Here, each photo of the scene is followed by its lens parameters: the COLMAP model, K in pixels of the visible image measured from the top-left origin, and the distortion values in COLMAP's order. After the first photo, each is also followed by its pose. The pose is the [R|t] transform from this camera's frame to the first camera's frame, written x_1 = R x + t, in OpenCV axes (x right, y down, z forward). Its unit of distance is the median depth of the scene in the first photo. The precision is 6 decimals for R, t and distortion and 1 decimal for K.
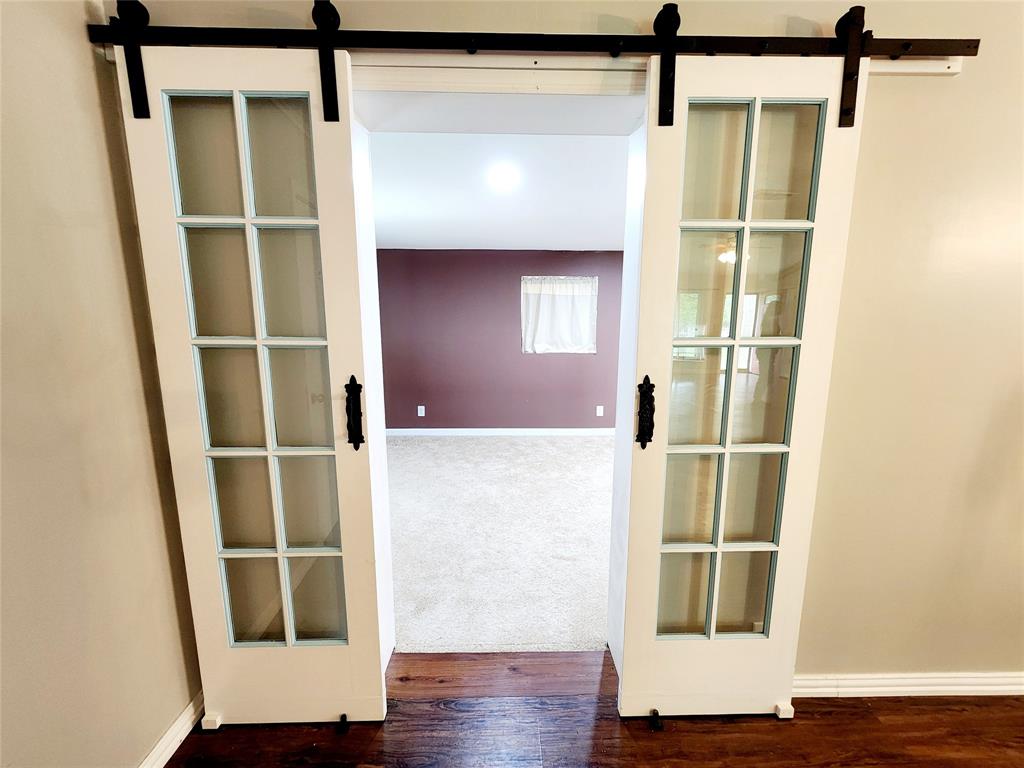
lens RADIAL K [[423.7, 0, 510.6], [0, 423.7, 387.9], [0, 0, 1]] dist [0.000067, 0.000559]
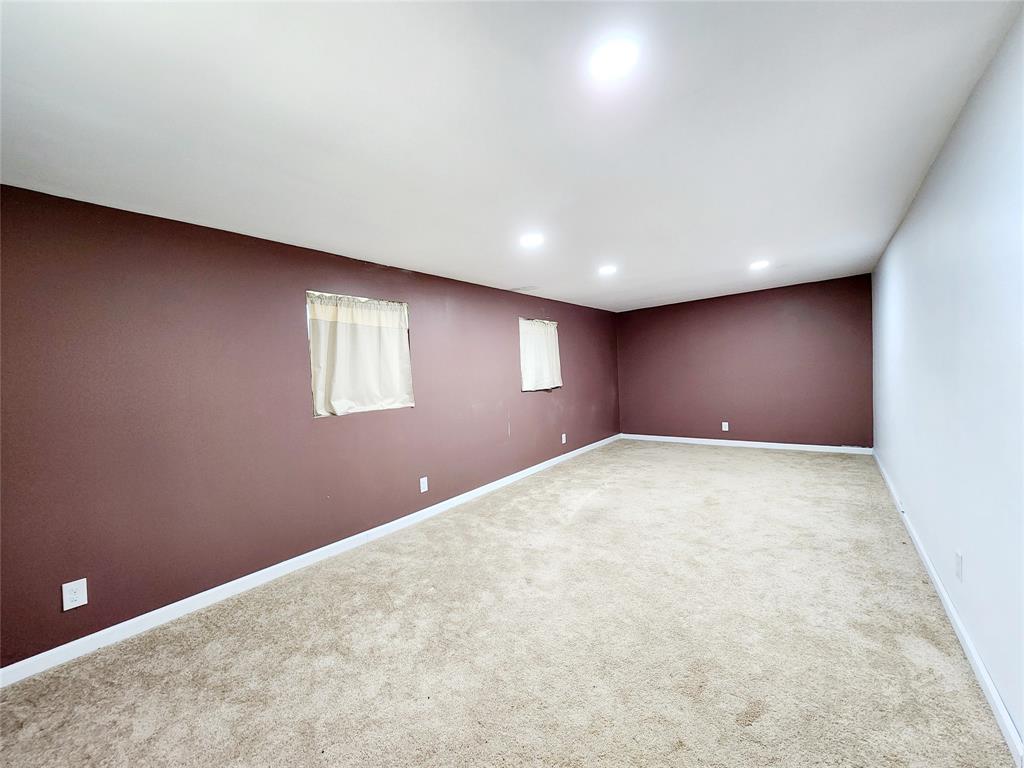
lens RADIAL K [[423.7, 0, 512.6], [0, 423.7, 387.6], [0, 0, 1]] dist [0.000067, 0.000559]
pose [[0.605049, -0.061236, 0.793830, -0.278087], [0.176669, 0.982509, -0.058865, -0.041252], [-0.776340, 0.175861, 0.605284, 0.429575]]
